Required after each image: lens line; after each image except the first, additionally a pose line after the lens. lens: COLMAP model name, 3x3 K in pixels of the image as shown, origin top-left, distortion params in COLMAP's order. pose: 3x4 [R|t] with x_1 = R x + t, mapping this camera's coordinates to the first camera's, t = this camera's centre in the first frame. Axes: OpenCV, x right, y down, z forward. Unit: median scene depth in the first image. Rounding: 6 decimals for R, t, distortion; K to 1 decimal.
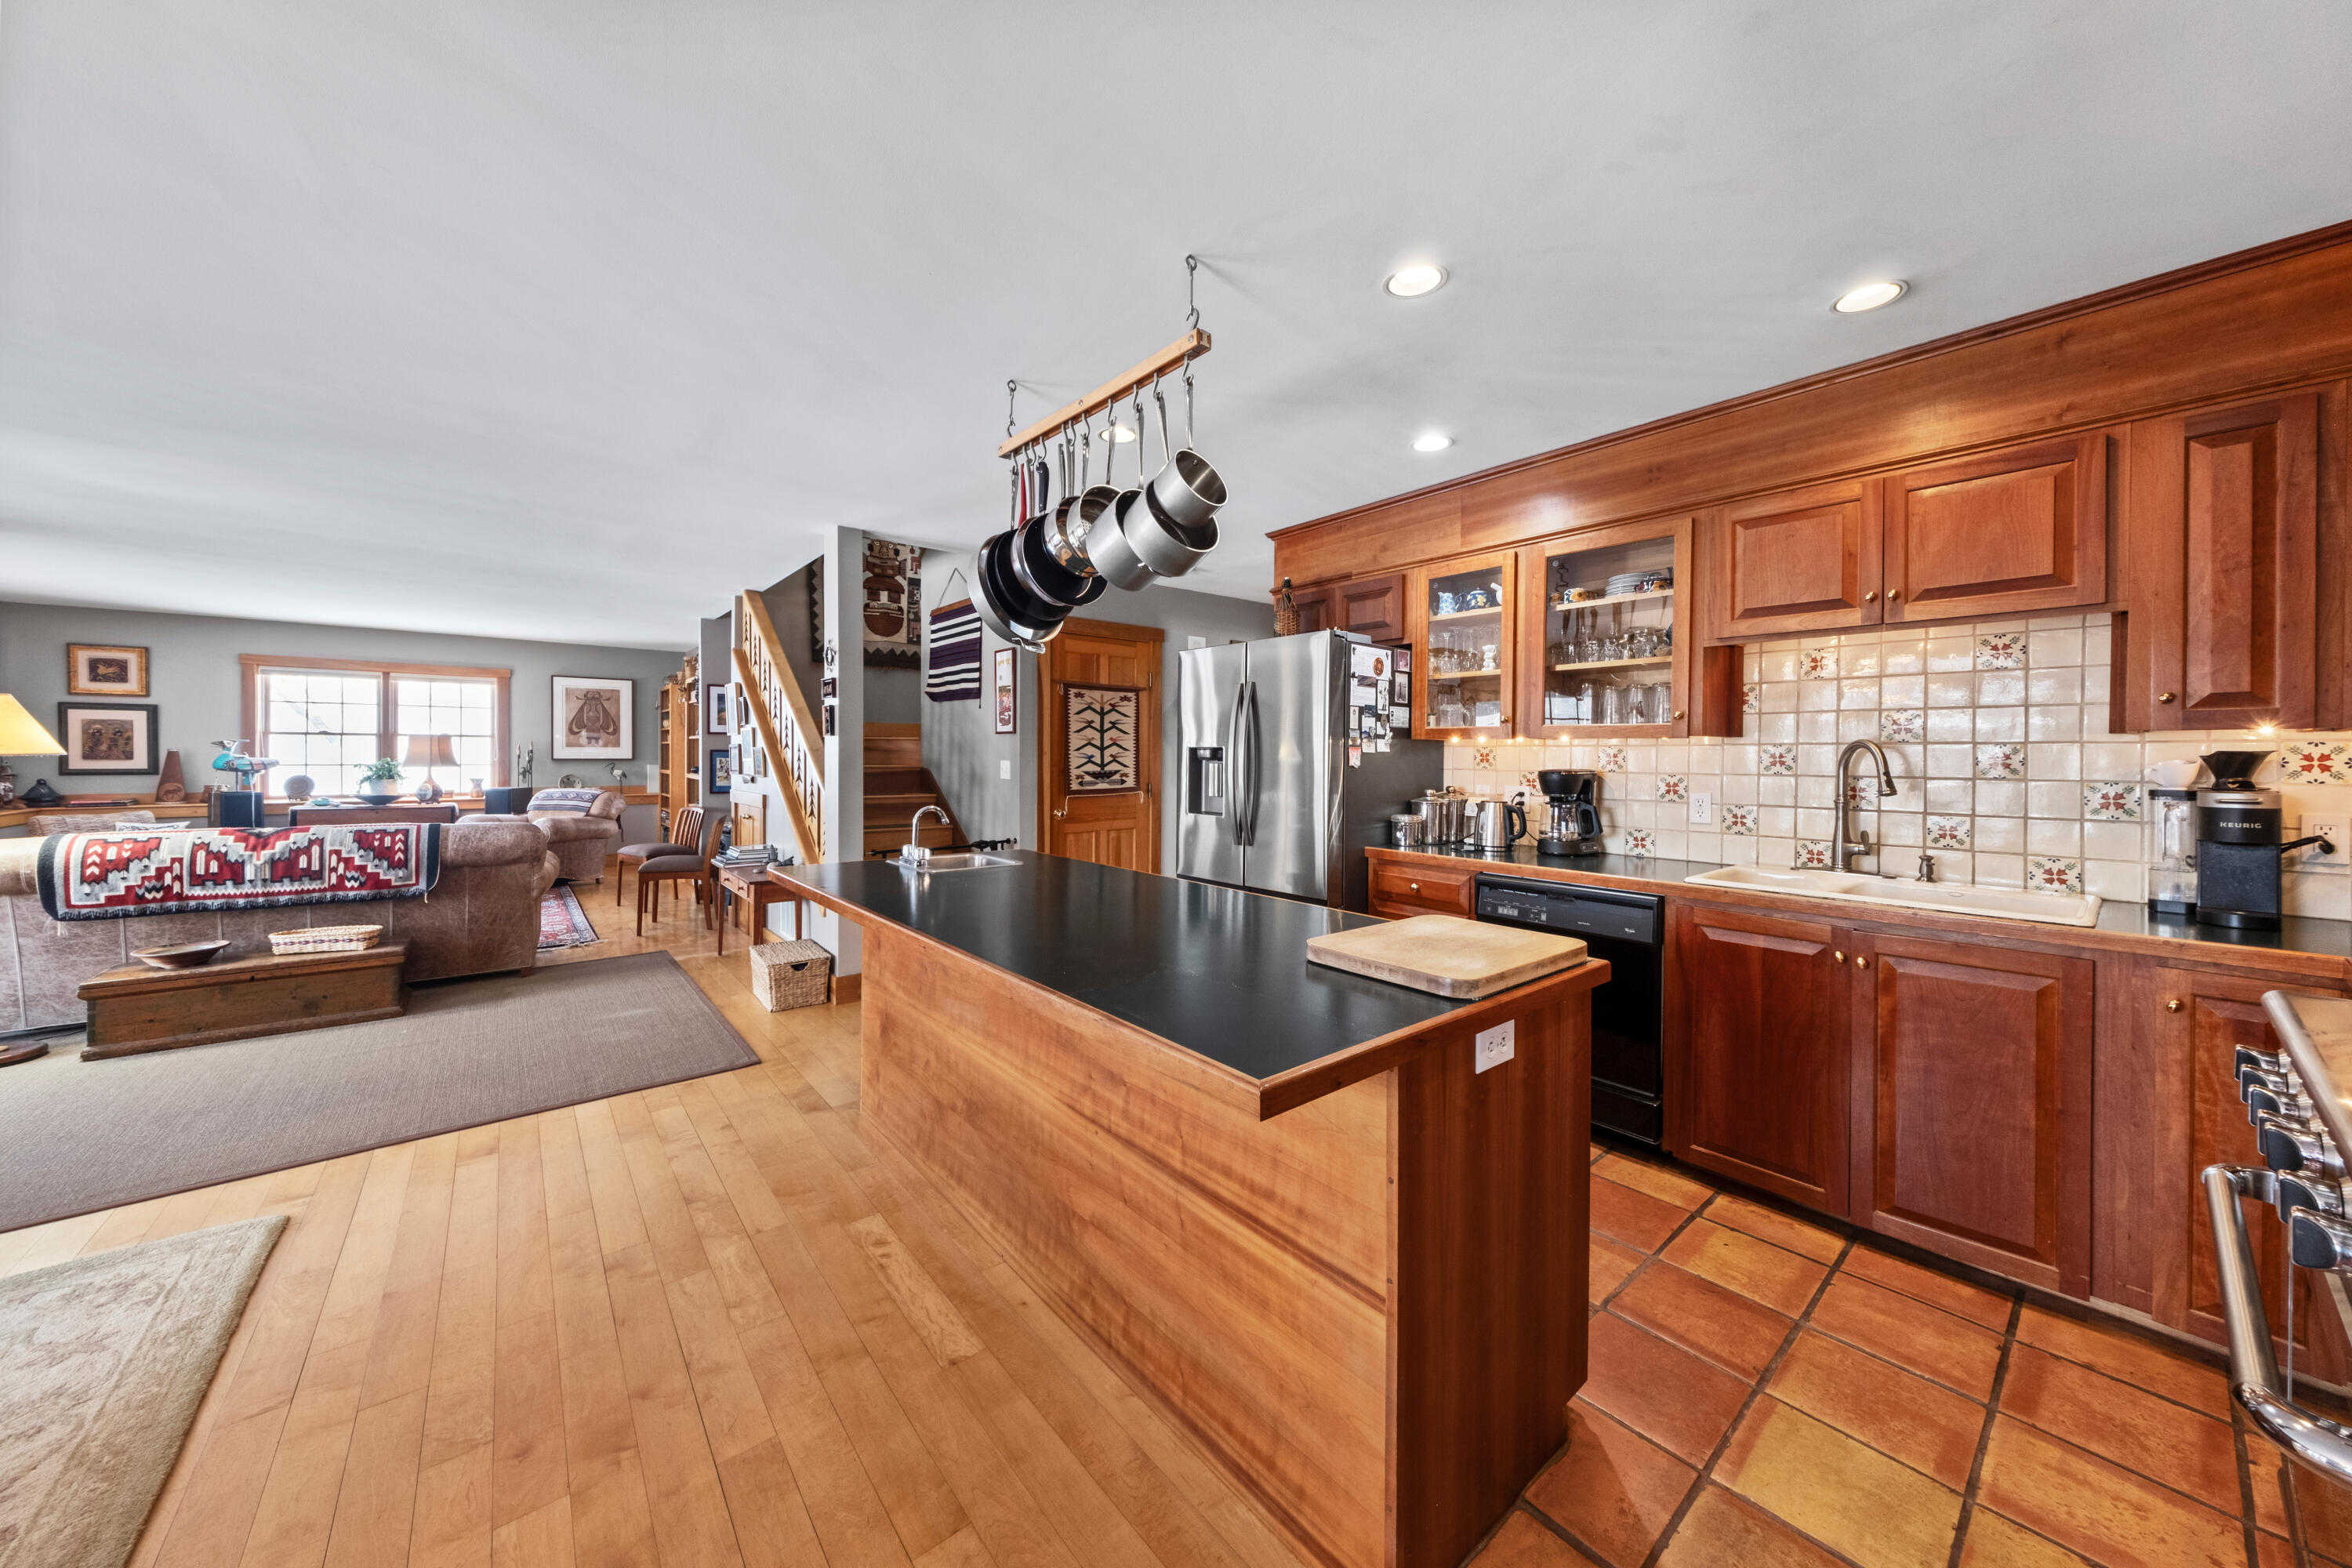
lens RADIAL K [[800.8, 0, 1178.2], [0, 800.8, 762.2], [0, 0, 1]] dist [0.008586, -0.002400]
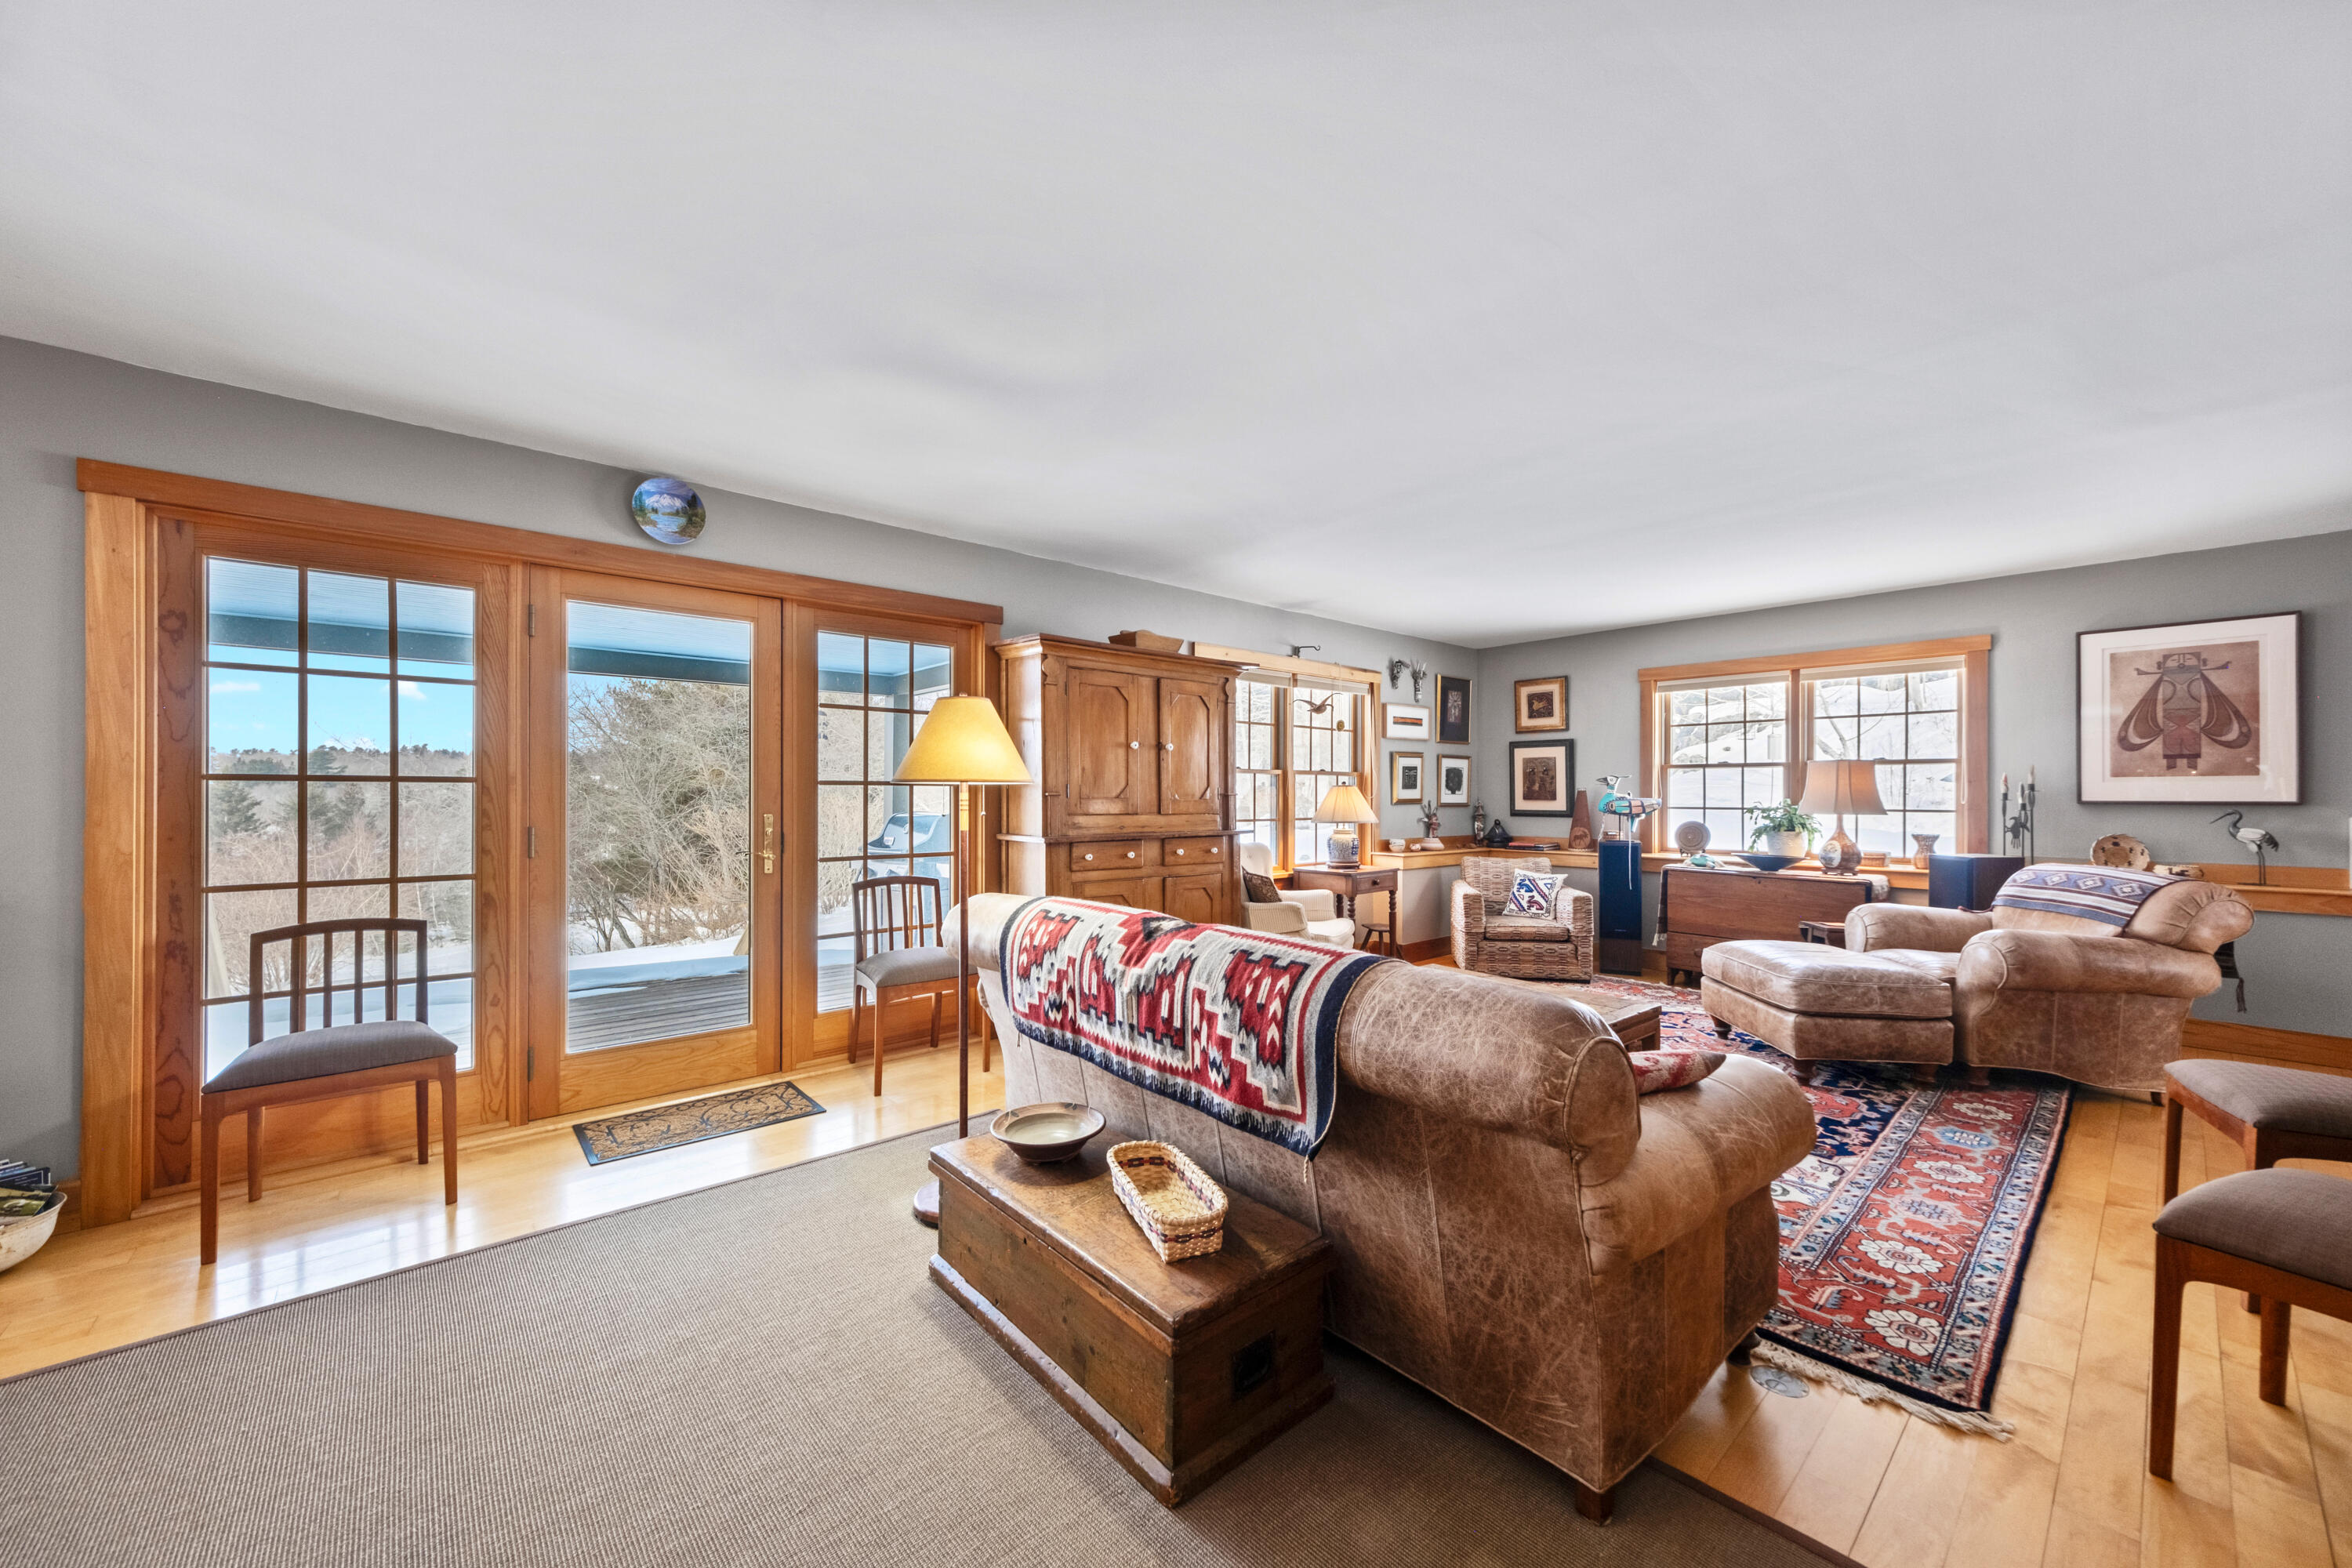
lens RADIAL K [[868.7, 0, 1181.0], [0, 868.7, 791.0], [0, 0, 1]] dist [0.012090, -0.001998]
pose [[0.024002, -0.011225, -0.999649, -0.601346], [-0.011921, 0.999863, -0.011513, 0.005433], [0.999641, 0.012193, 0.023865, 1.035129]]
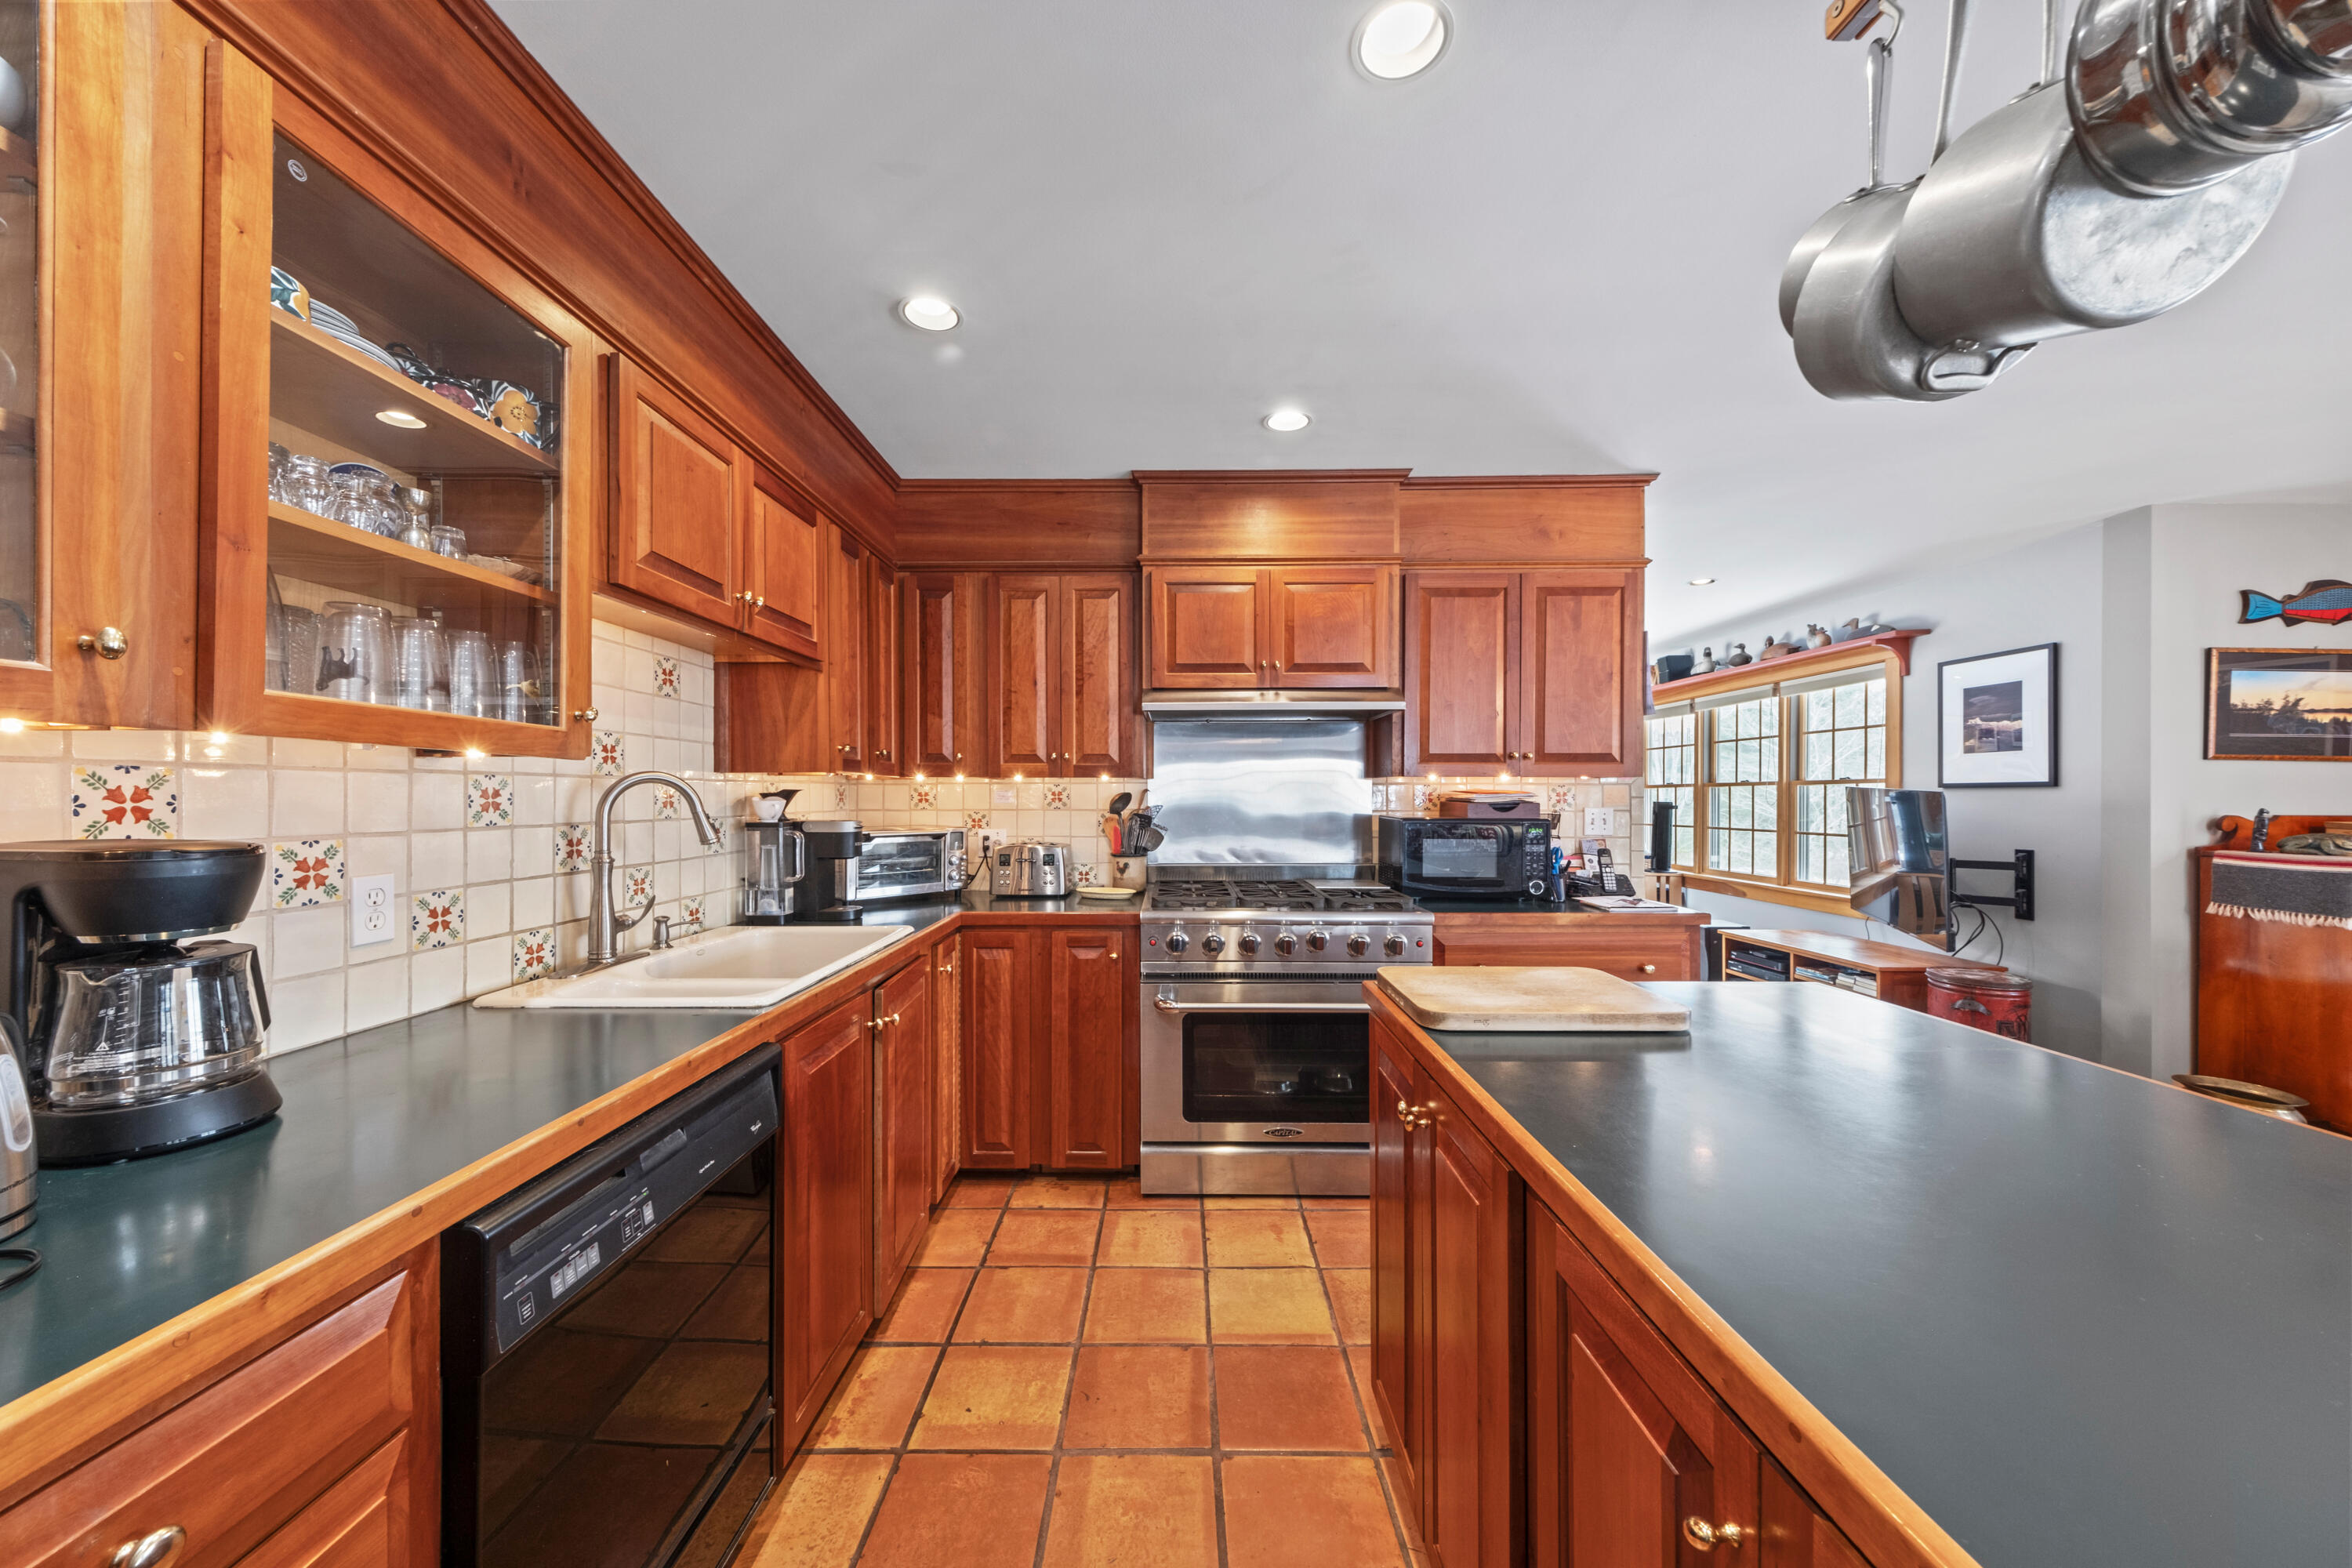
lens RADIAL K [[800.8, 0, 1171.4], [0, 800.8, 800.8], [0, 0, 1]] dist [0.008586, -0.002400]
pose [[-0.761783, -0.008464, 0.647777, 0.010460], [0.002244, 0.999874, 0.015704, -0.007938], [-0.647828, 0.013417, -0.761668, 0.842744]]
